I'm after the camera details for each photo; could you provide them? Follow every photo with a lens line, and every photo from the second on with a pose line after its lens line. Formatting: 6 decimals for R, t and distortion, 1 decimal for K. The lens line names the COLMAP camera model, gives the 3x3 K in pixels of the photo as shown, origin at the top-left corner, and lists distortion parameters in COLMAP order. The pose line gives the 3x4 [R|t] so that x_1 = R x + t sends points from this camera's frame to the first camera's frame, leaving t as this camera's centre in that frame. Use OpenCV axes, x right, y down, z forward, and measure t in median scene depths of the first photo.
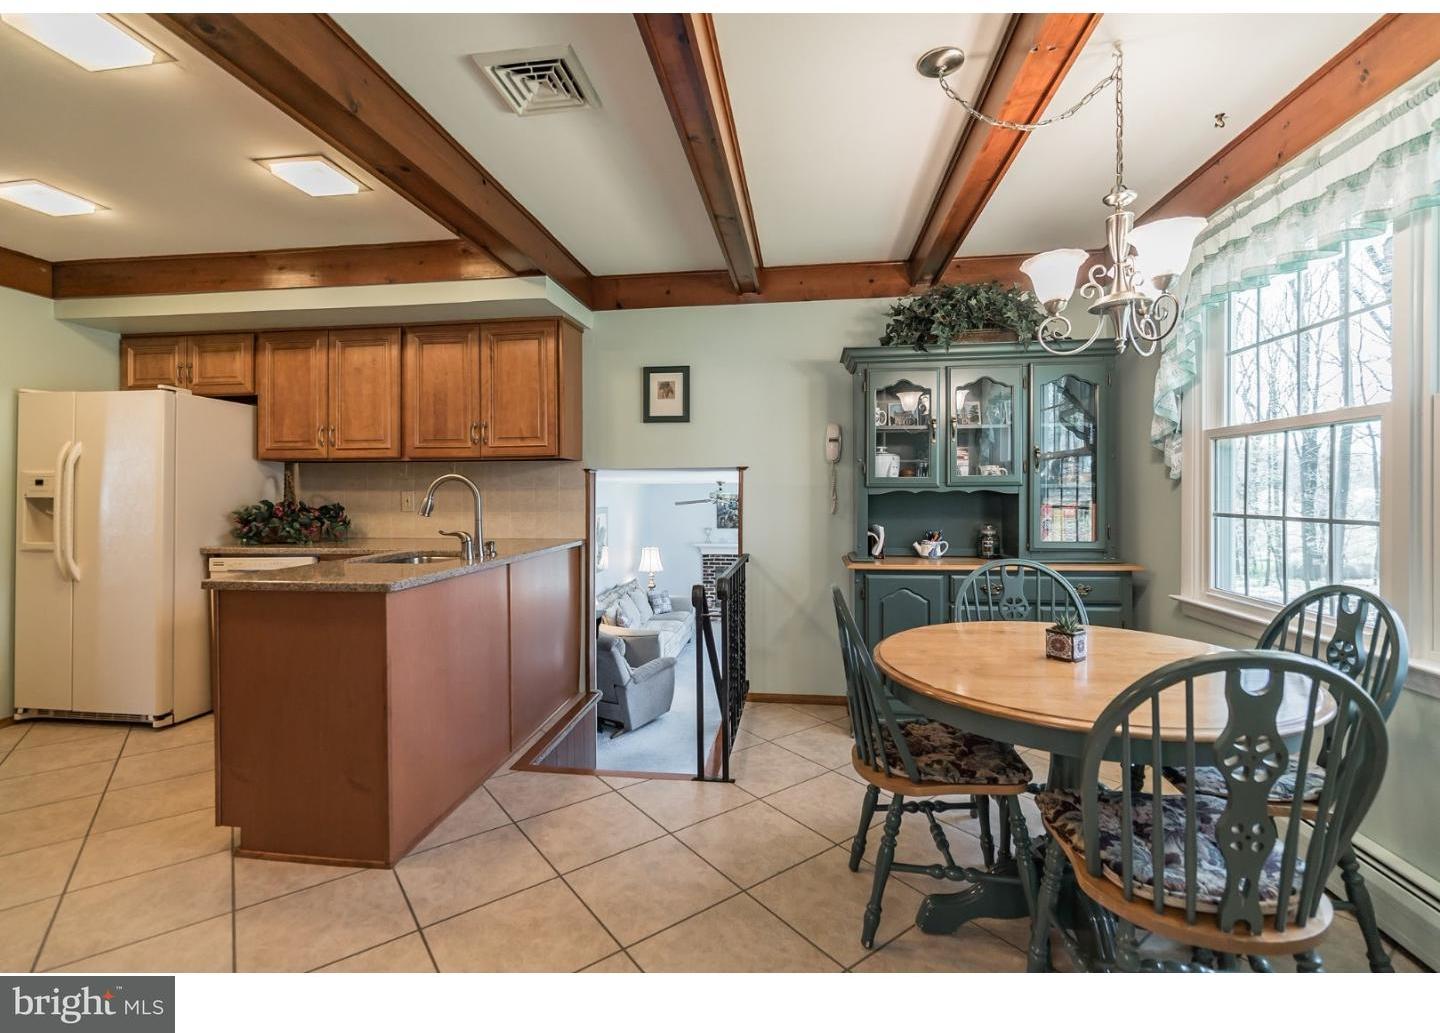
lens RADIAL K [[655.2, 0, 718.1], [0, 655.2, 493.8], [0, 0, 1]] dist [-0.002762, -0.000394]
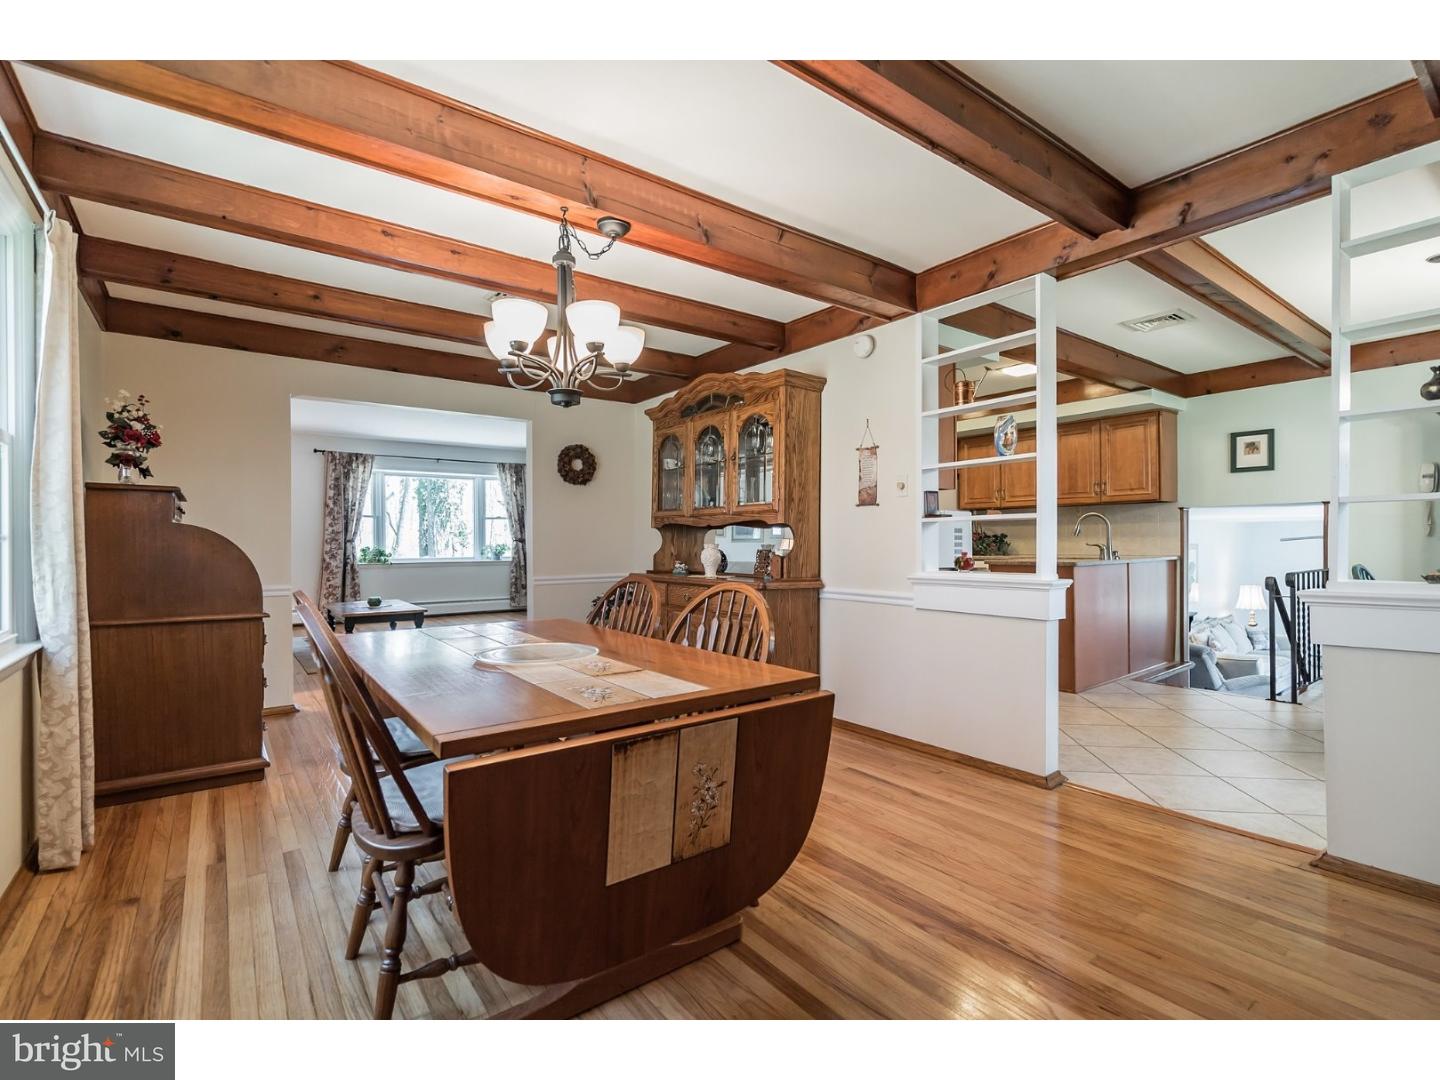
lens RADIAL K [[663.6, 0, 724.3], [0, 663.6, 542.4], [0, 0, 1]] dist [0.026268, 0.000308]
pose [[0.711101, 0.000562, -0.703090, 0.130566], [0.000842, 0.999998, 0.001650, 0.037169], [0.703089, -0.001765, 0.711099, -0.793021]]
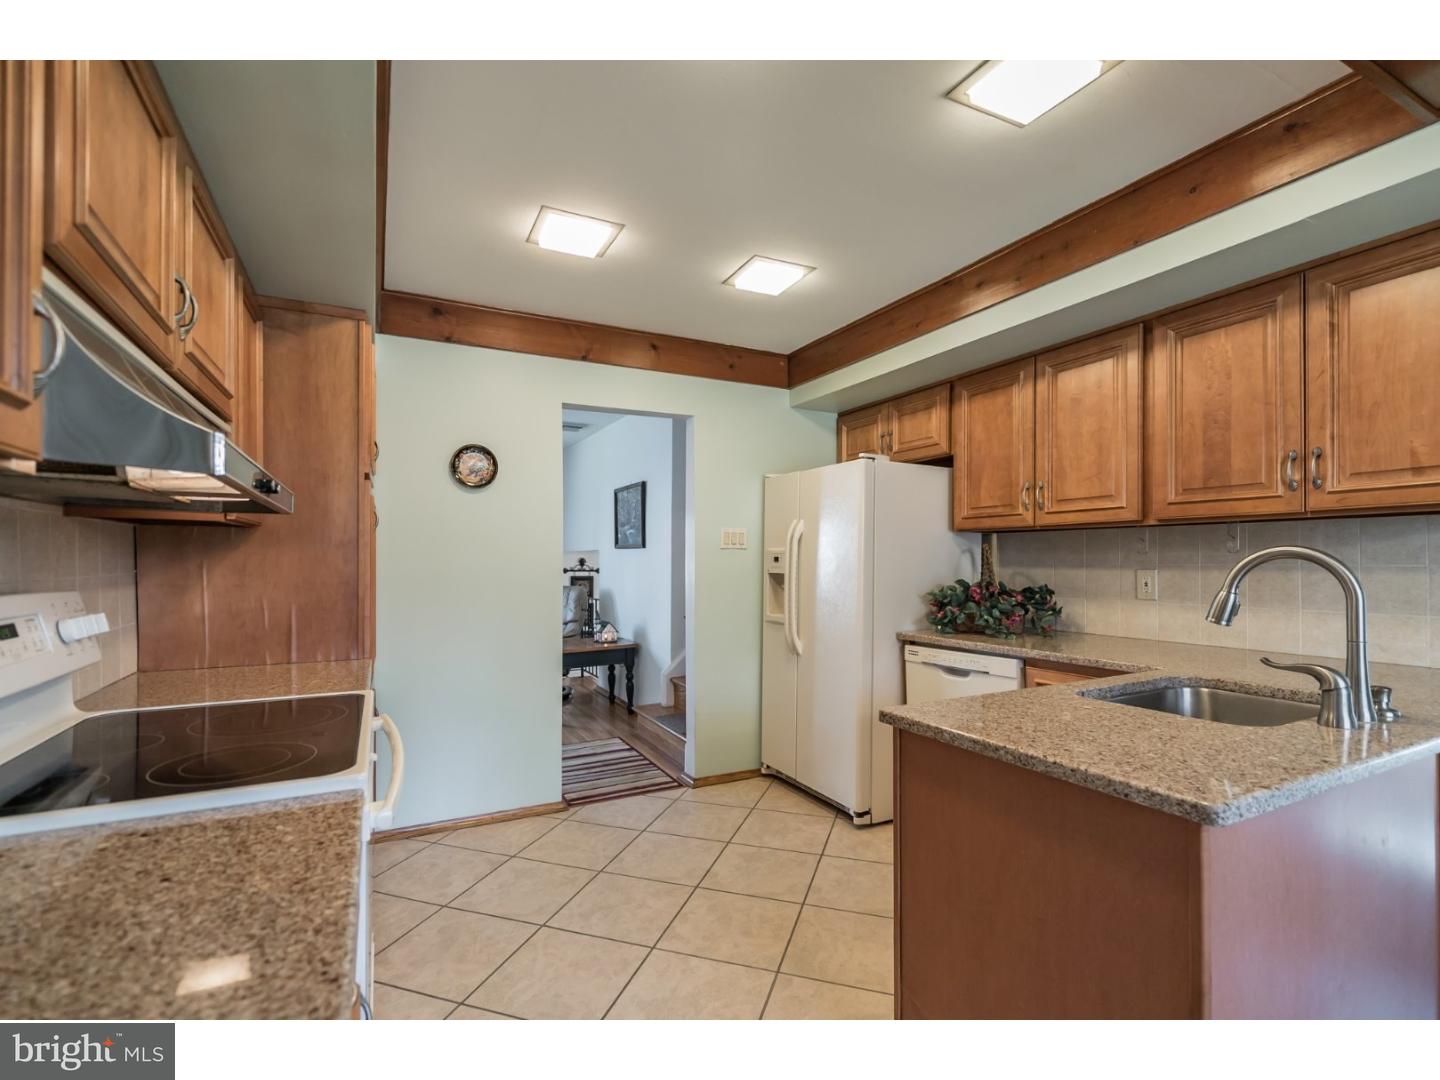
lens RADIAL K [[661.6, 0, 716.3], [0, 661.6, 557.9], [0, 0, 1]] dist [0.000872, 0.000556]
pose [[0.573412, -0.000889, -0.819267, -0.185876], [-0.004058, 0.999984, -0.003925, -0.013119], [0.819257, 0.005575, 0.573399, 0.269082]]
